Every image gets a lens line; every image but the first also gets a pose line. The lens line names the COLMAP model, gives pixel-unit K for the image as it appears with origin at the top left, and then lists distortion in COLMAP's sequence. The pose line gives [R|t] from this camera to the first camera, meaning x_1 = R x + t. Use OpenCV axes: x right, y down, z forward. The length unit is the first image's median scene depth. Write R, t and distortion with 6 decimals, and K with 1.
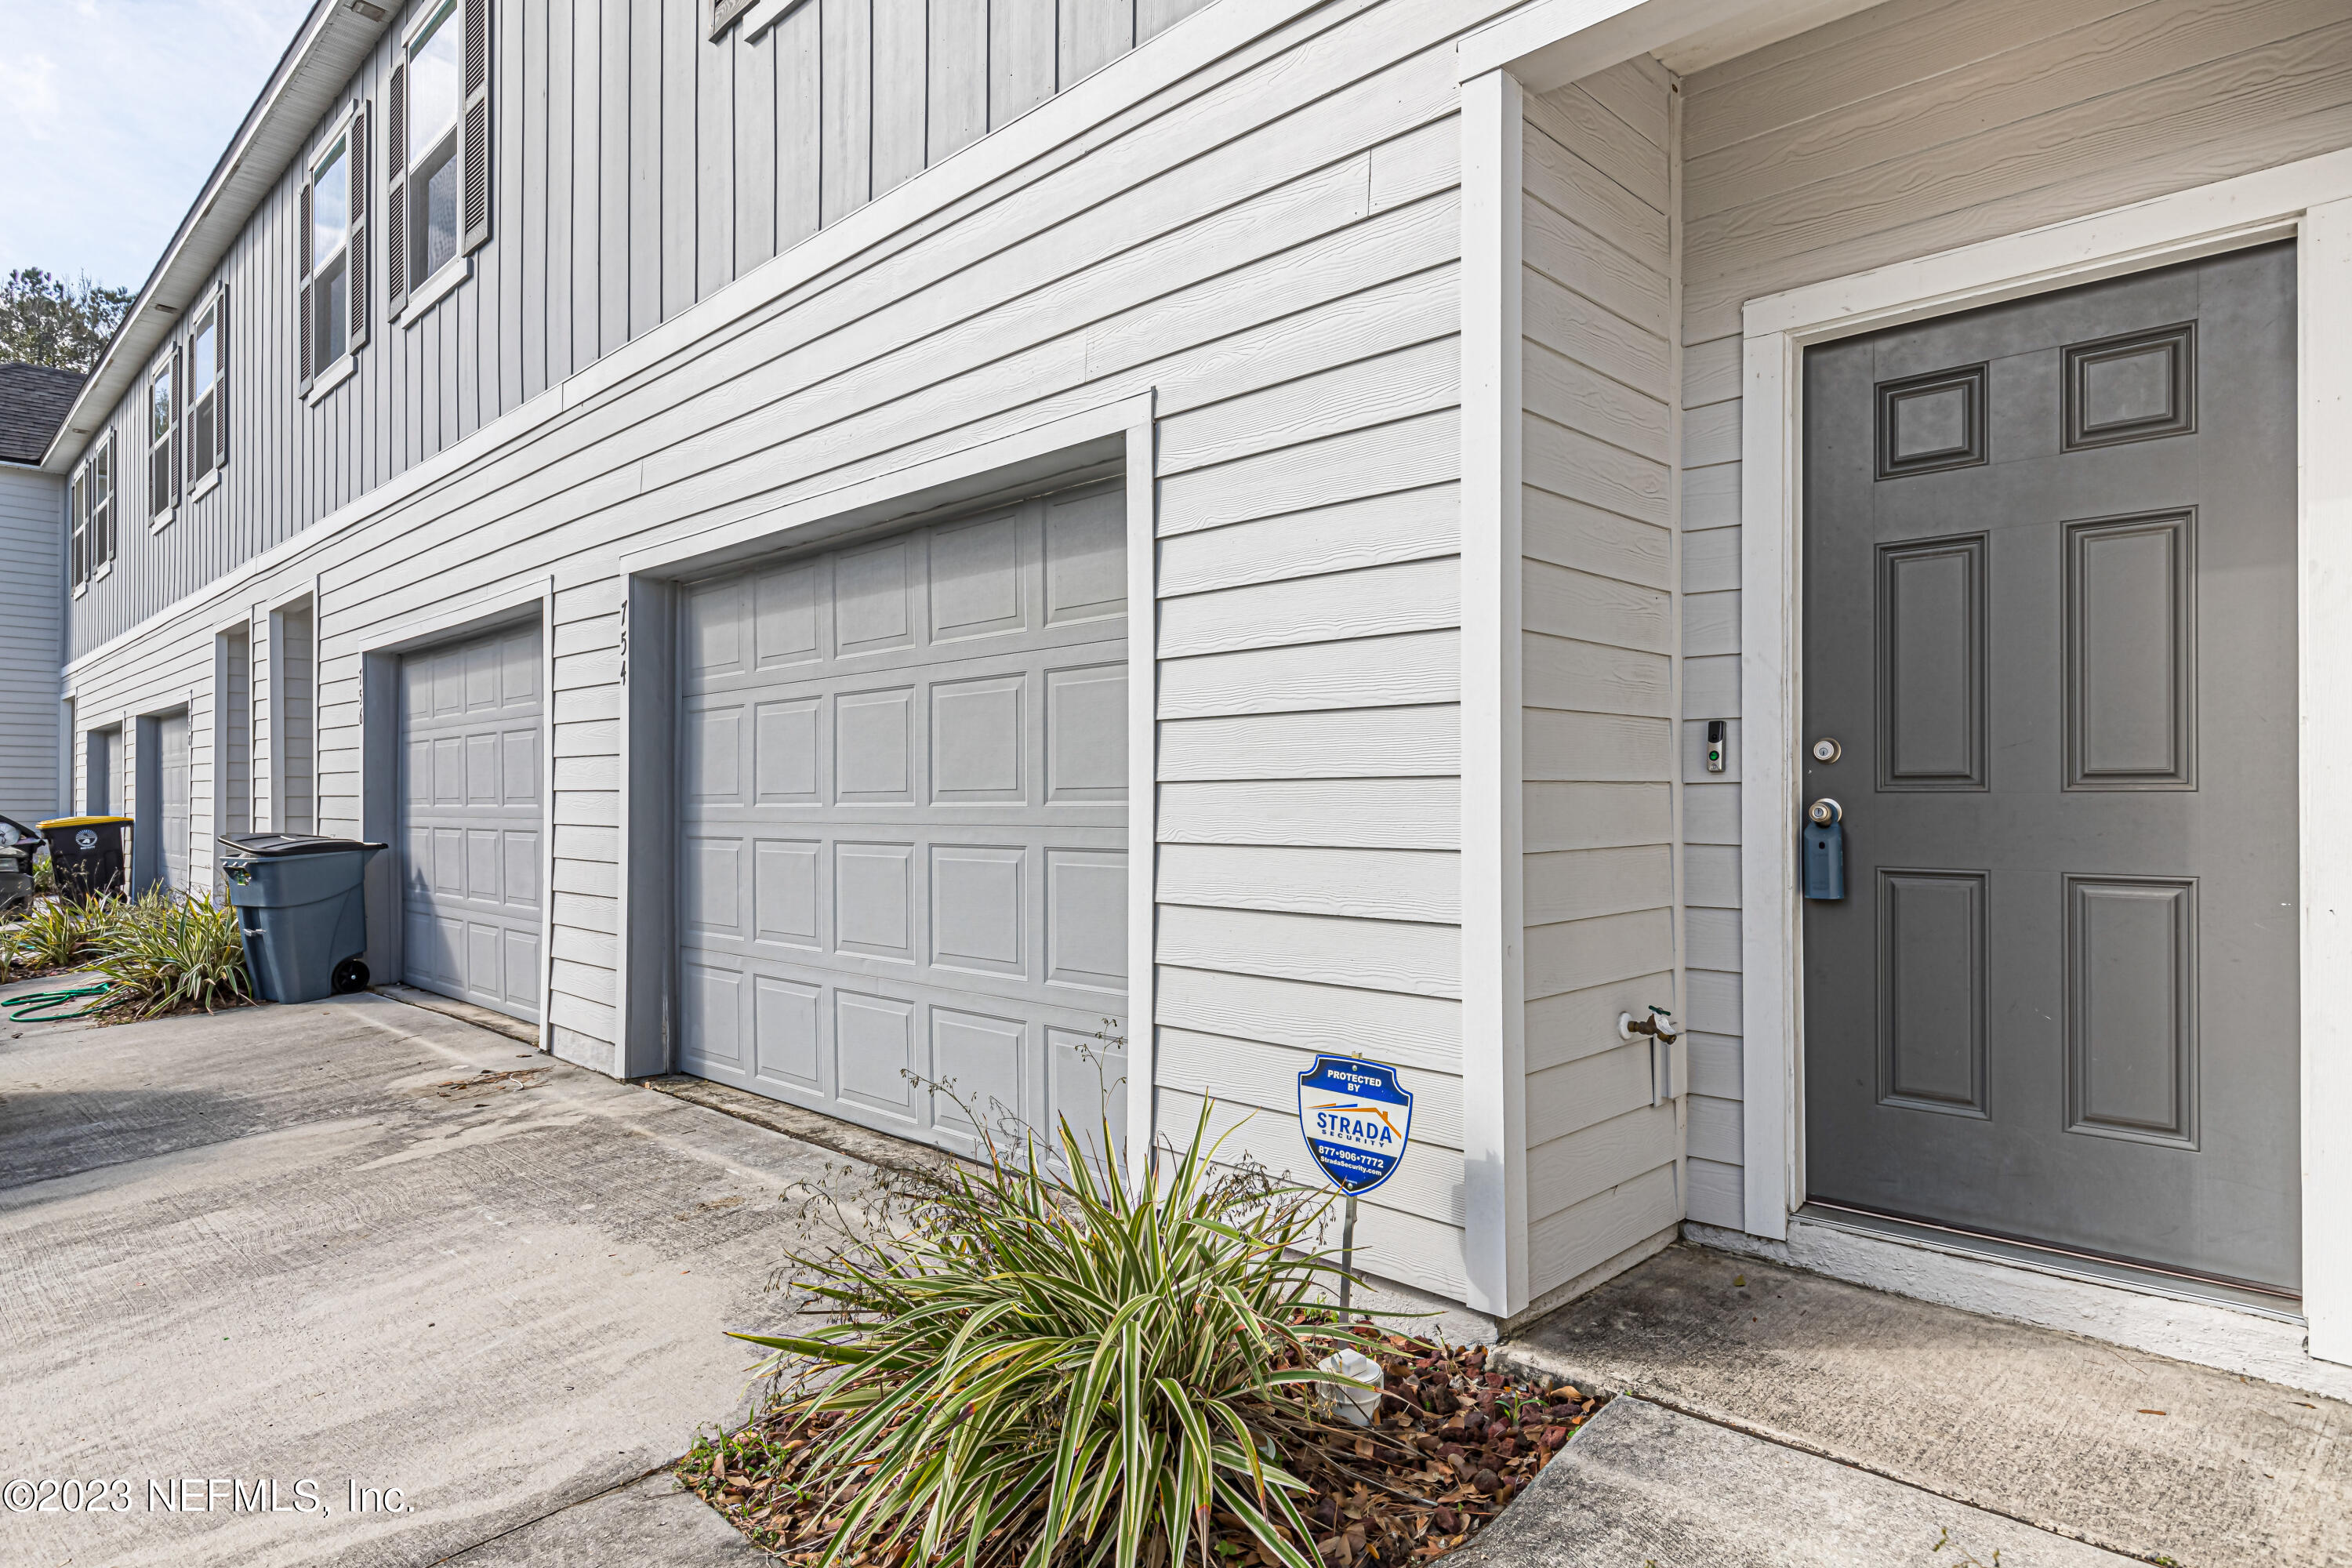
lens RADIAL K [[1314.9, 0, 1176.9], [0, 1314.9, 787.6], [0, 0, 1]] dist [0.016850, -0.000543]
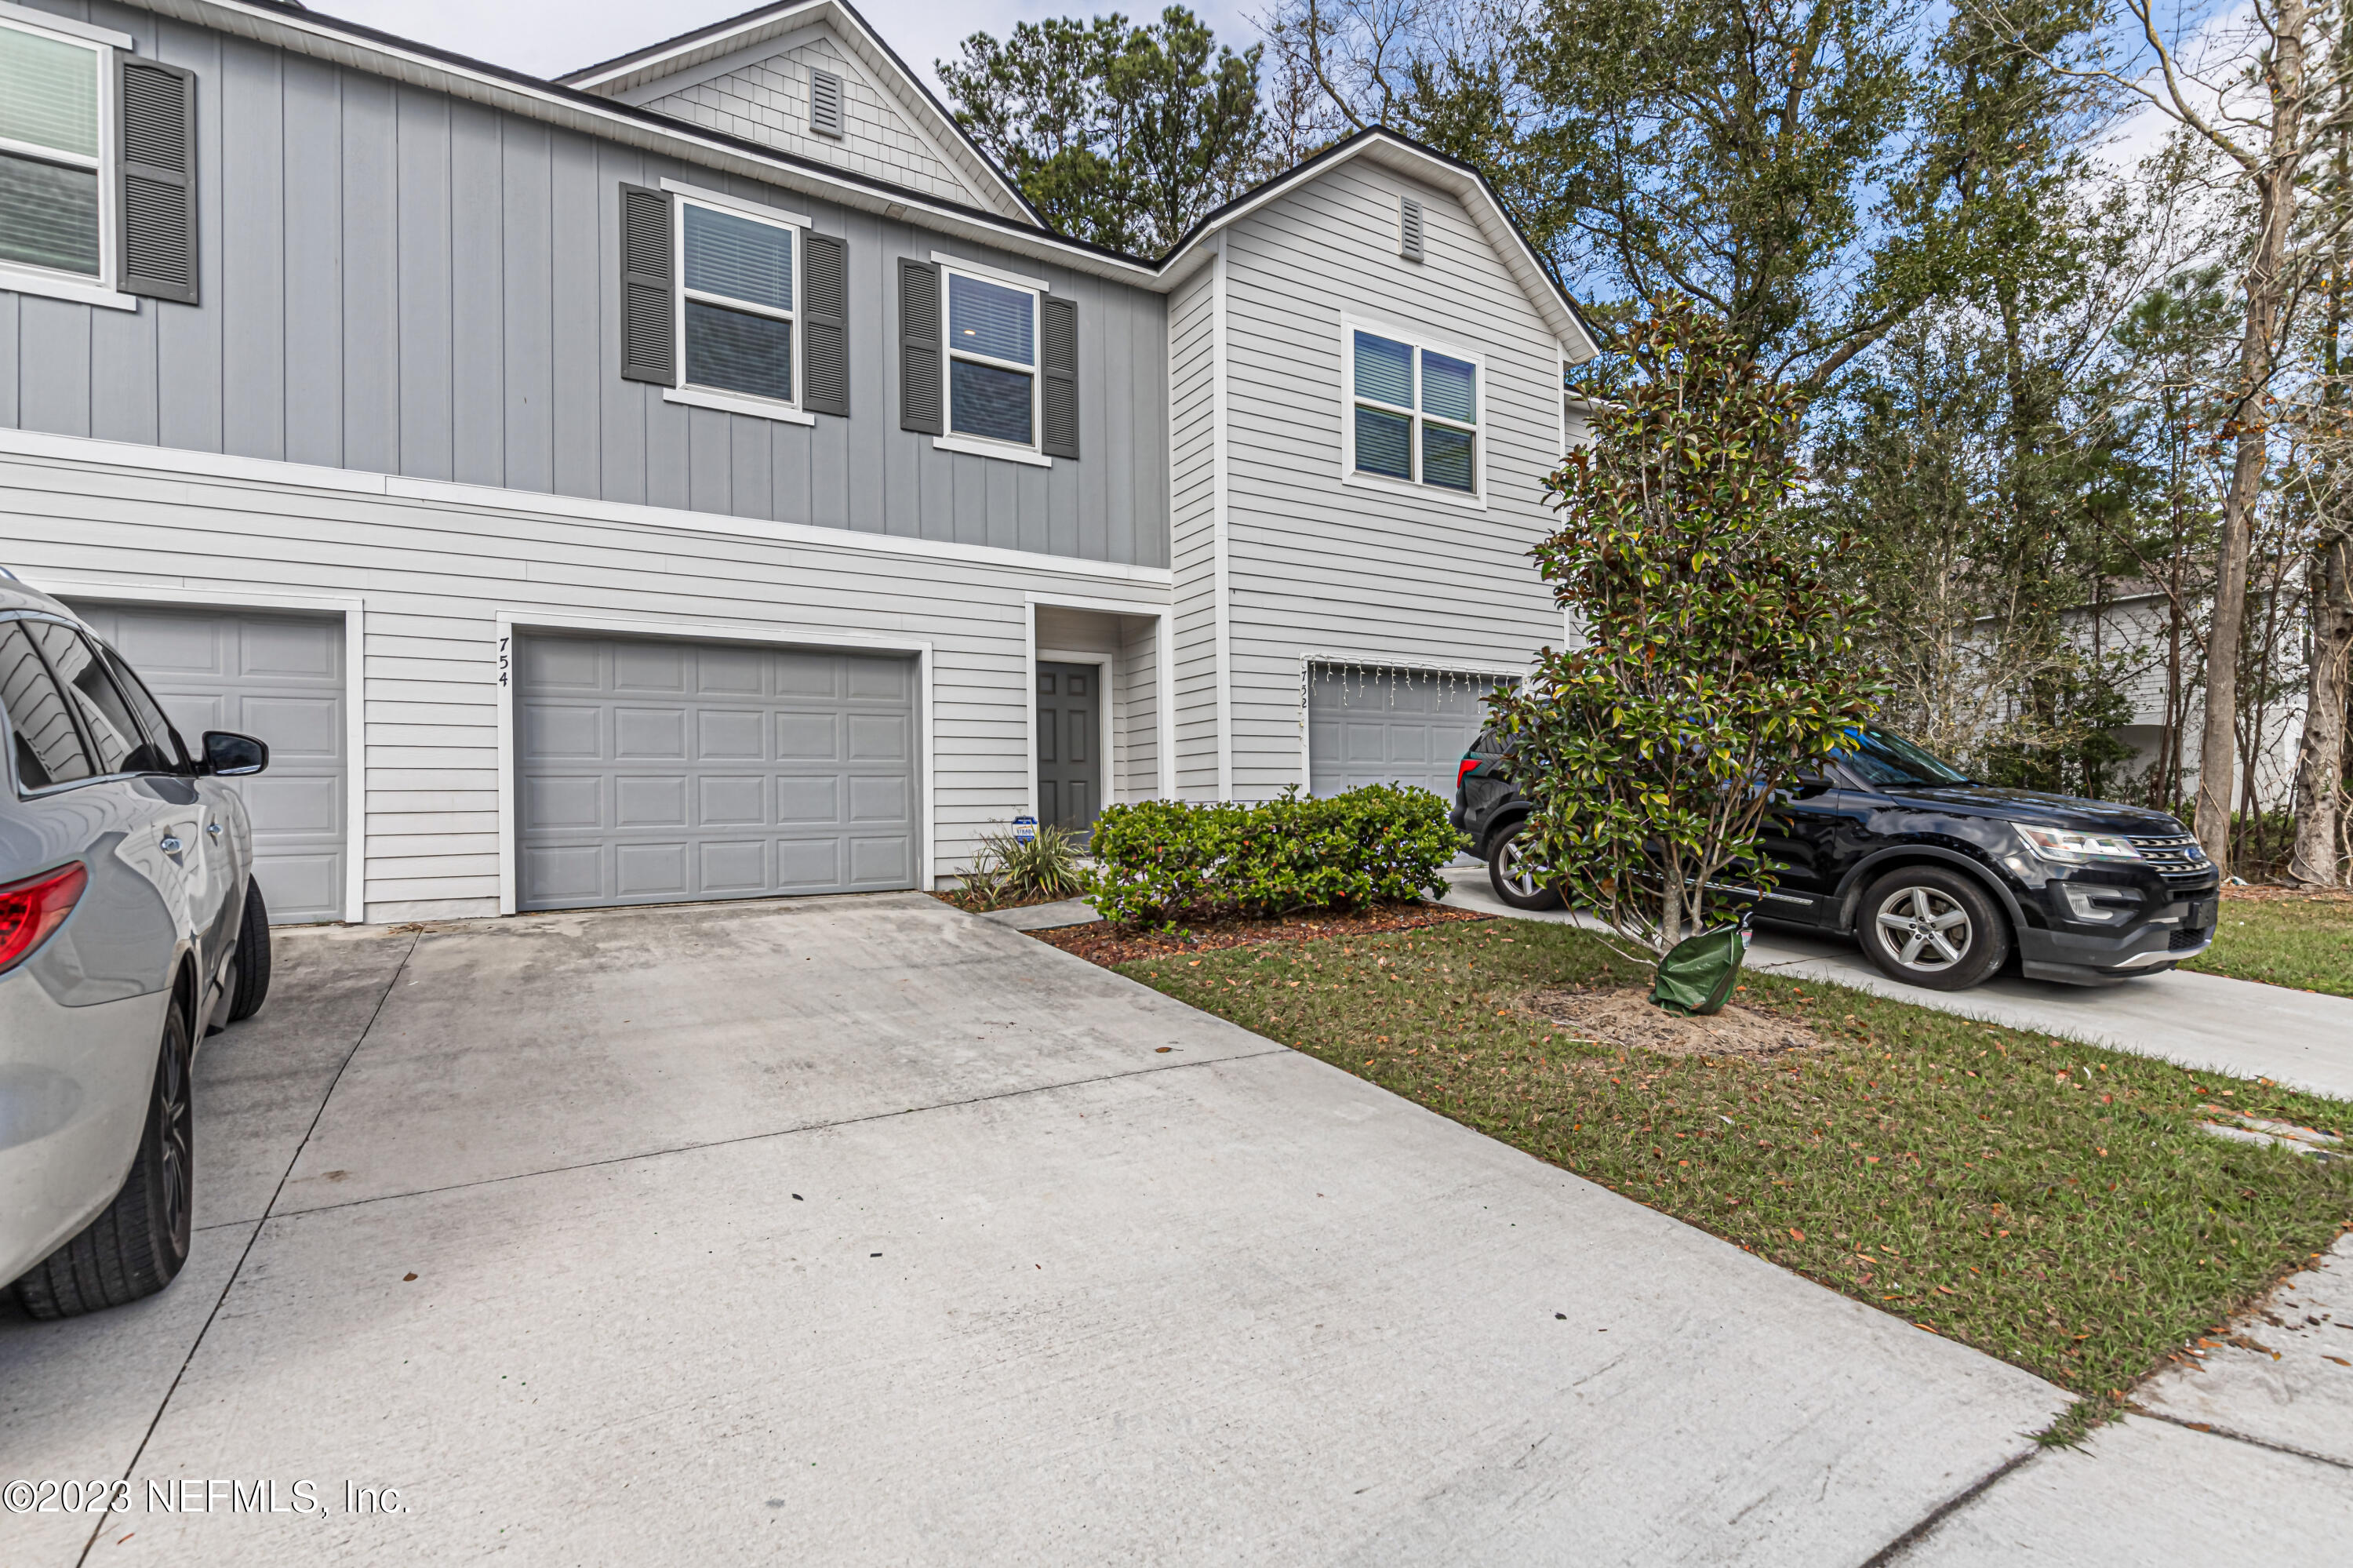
lens RADIAL K [[1074.4, 0, 1183.0], [0, 1074.4, 792.9], [0, 0, 1]] dist [0.003225, 0.000856]
pose [[0.250691, 0.017734, 0.967905, -2.419816], [0.008399, 0.999755, -0.020493, 0.151582], [-0.968031, 0.013267, 0.250480, -0.321418]]
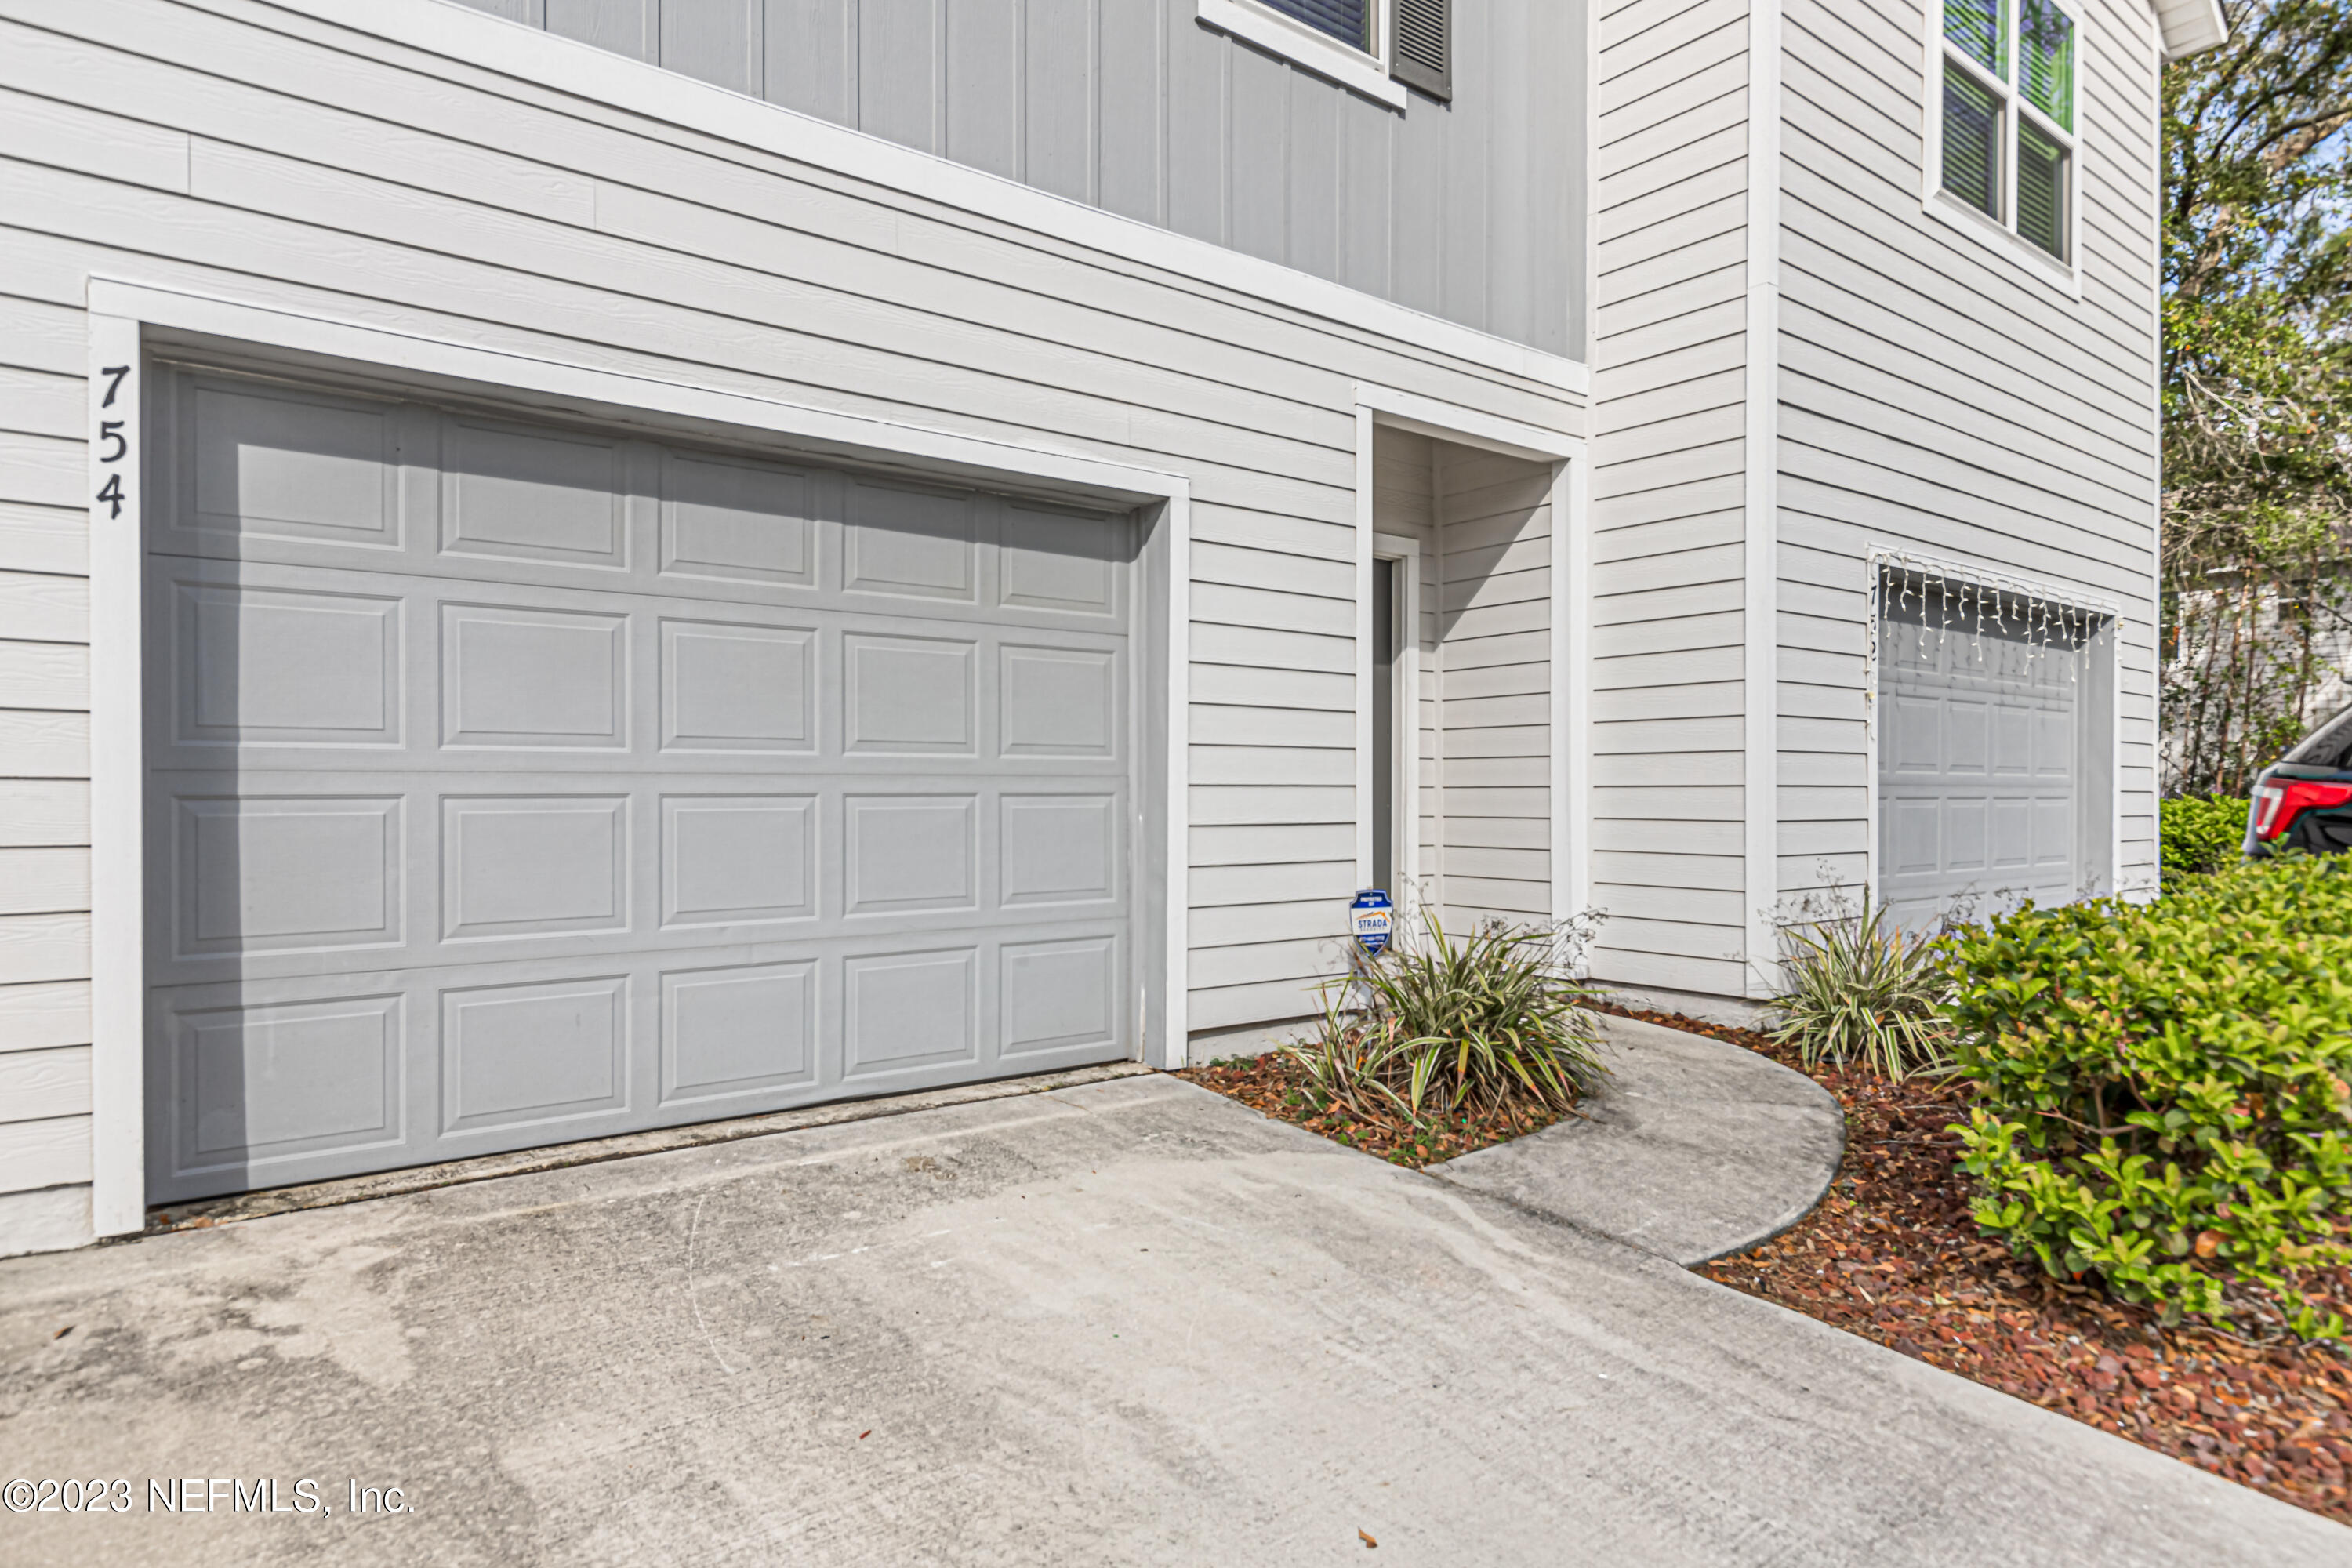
lens RADIAL K [[1394.1, 0, 1177.2], [0, 1394.1, 793.4], [0, 0, 1]] dist [0.006993, -0.000951]
pose [[0.122536, 0.002539, 0.992461, -1.465277], [-0.010690, 0.999942, -0.001238, 0.050054], [-0.992406, -0.010458, 0.122556, 0.764705]]
